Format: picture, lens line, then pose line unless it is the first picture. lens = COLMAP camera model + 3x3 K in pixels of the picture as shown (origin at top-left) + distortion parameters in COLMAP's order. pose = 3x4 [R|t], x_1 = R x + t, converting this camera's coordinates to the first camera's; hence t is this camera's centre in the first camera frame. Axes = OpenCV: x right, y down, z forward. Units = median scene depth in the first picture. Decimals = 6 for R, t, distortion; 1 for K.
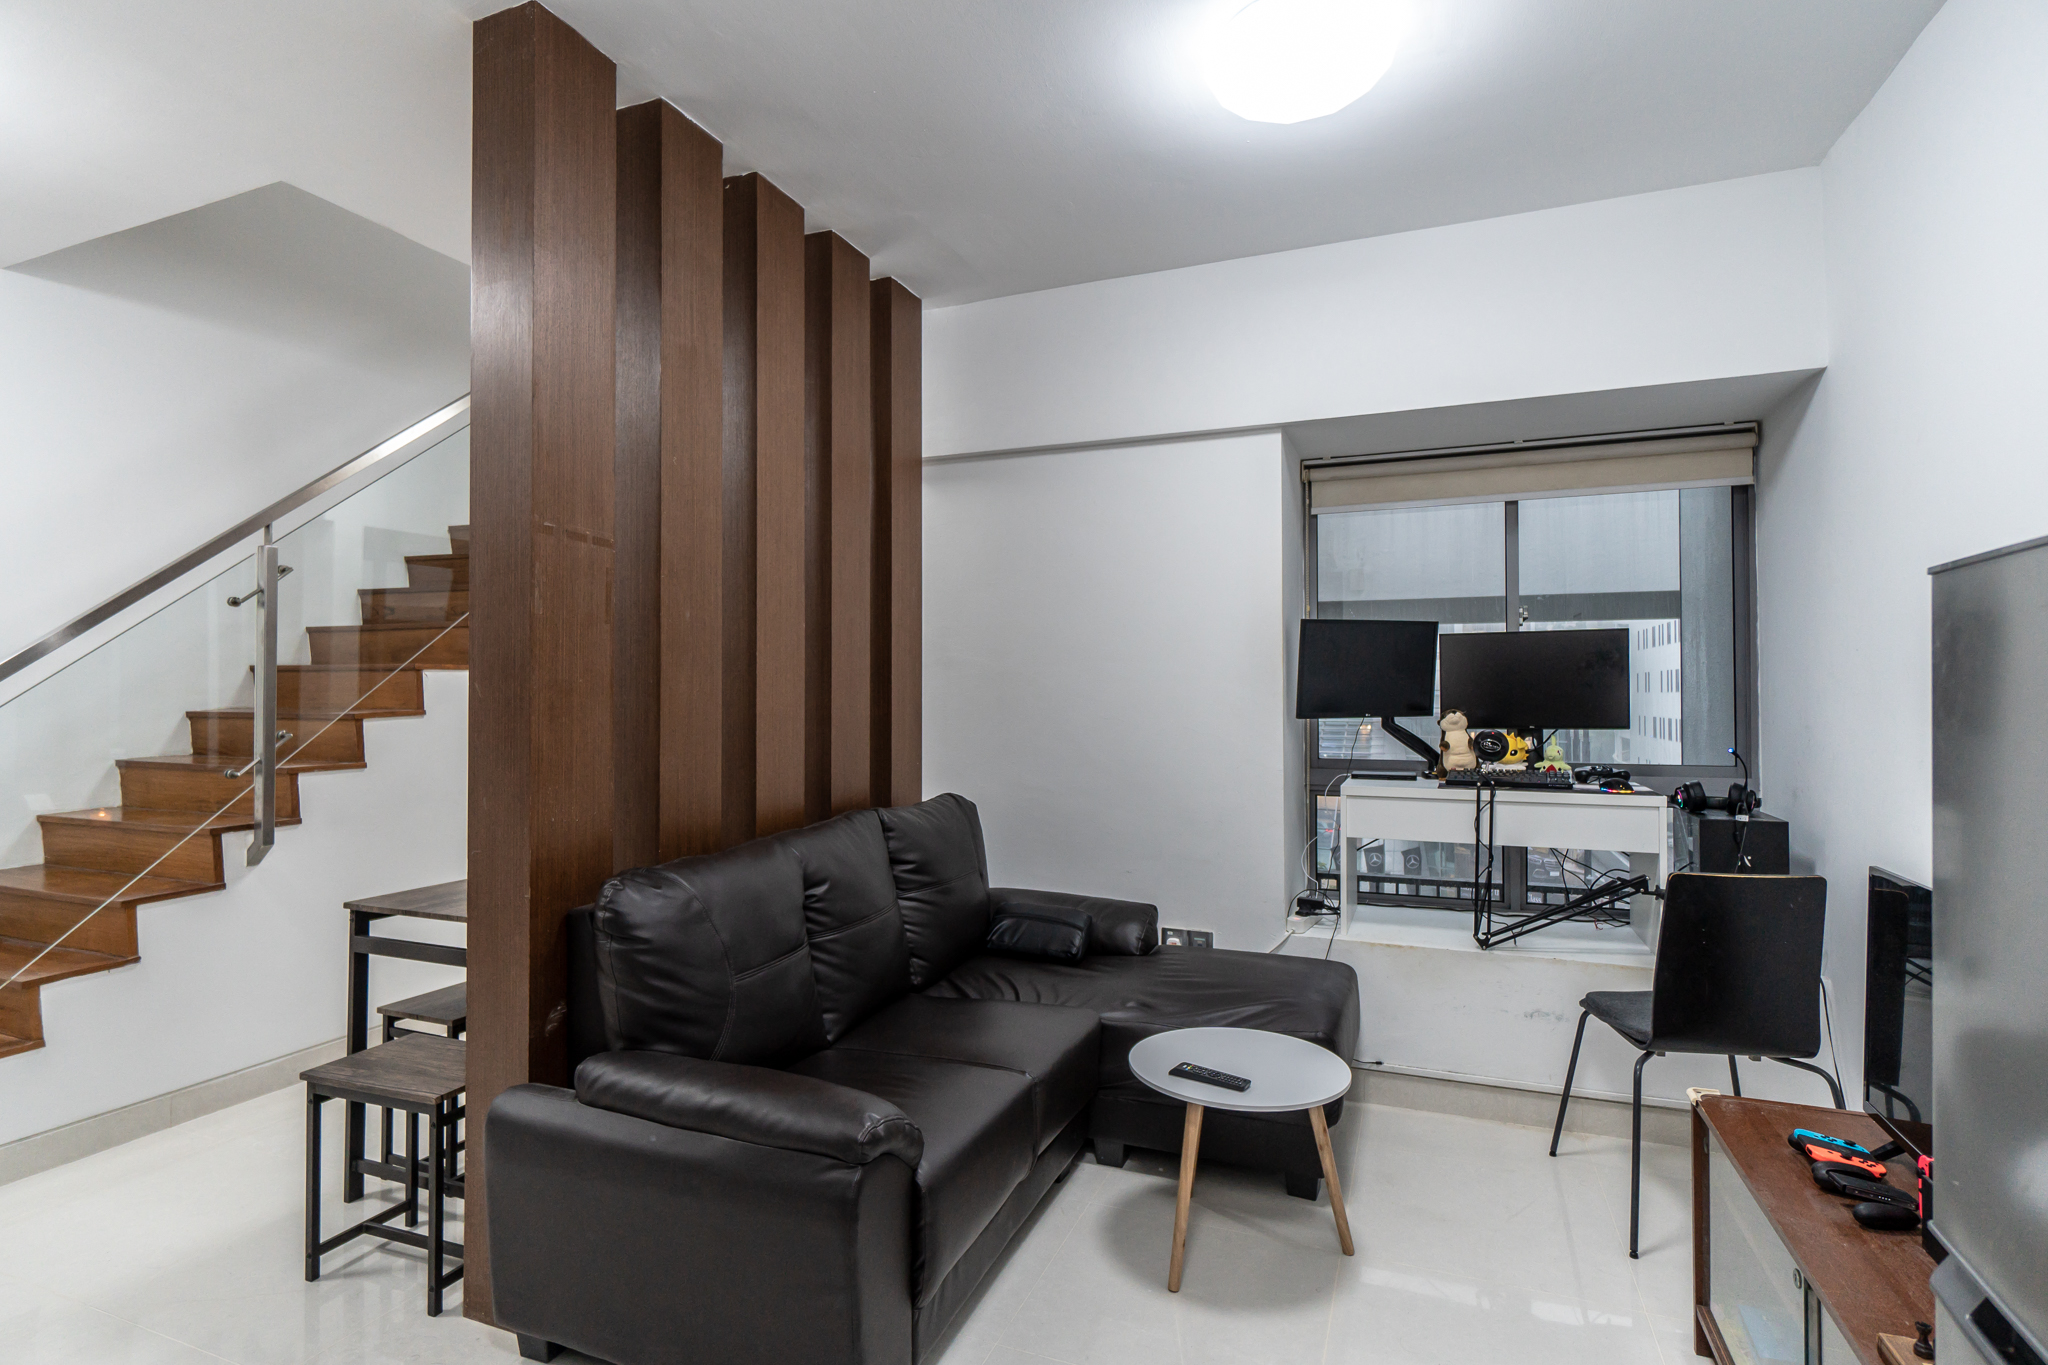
lens RADIAL K [[1001.3, 0, 1025.1], [0, 1001.3, 681.0], [0, 0, 1]] dist [-0.000770, -0.002266]
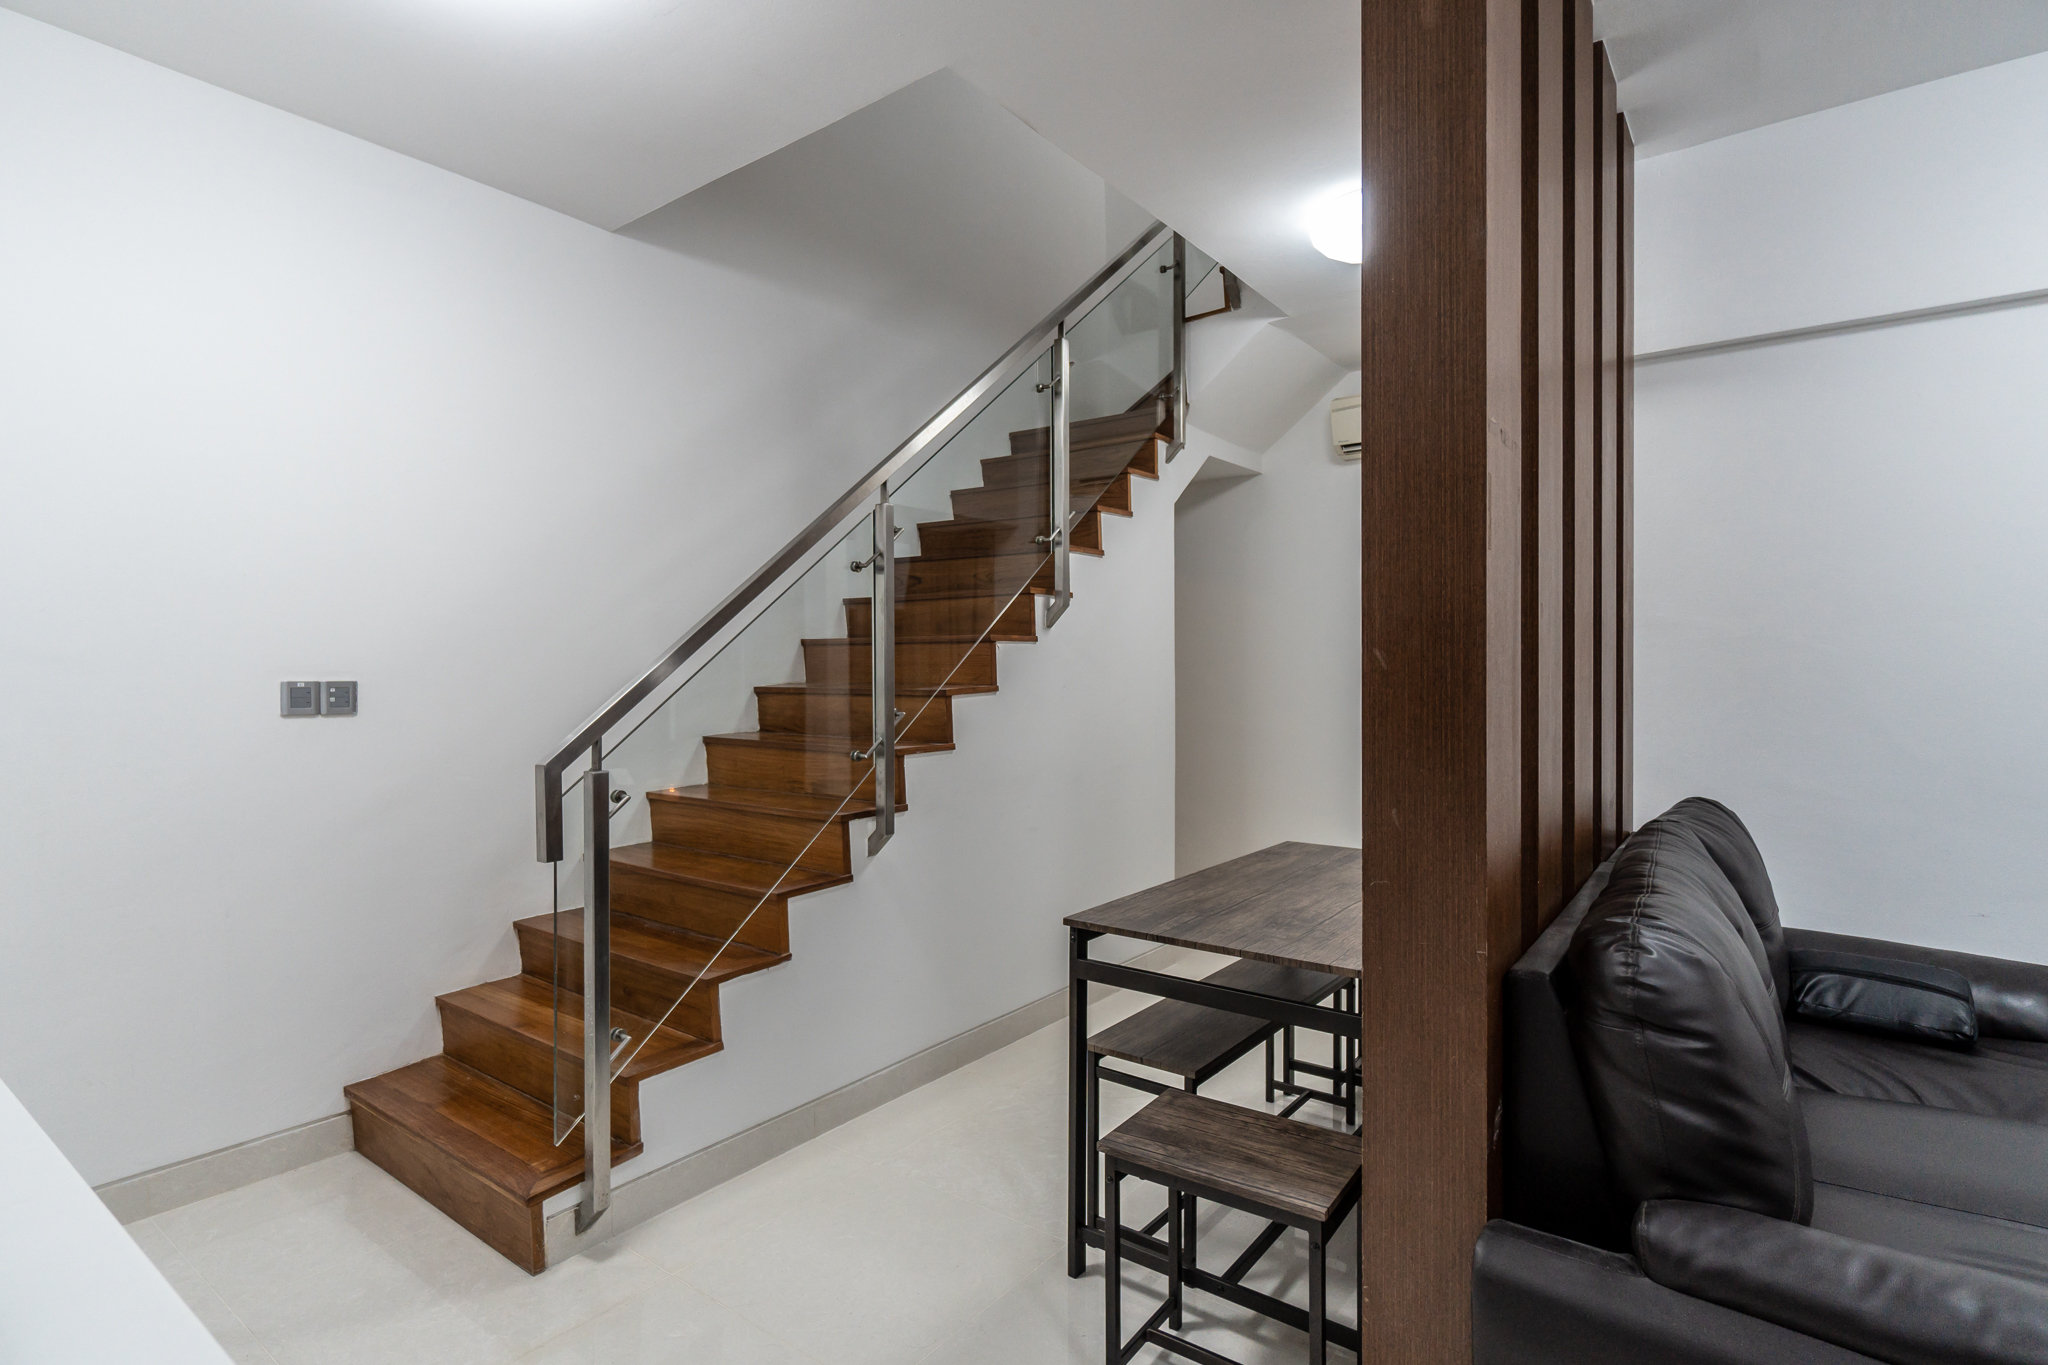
lens RADIAL K [[1001.3, 0, 1029.3], [0, 1001.3, 683.3], [0, 0, 1]] dist [-0.000770, -0.002266]
pose [[0.965826, 0.000880, -0.259189, -0.400808], [0.005700, 0.999680, 0.024634, 0.005414], [0.259128, -0.025270, 0.965512, 0.159361]]
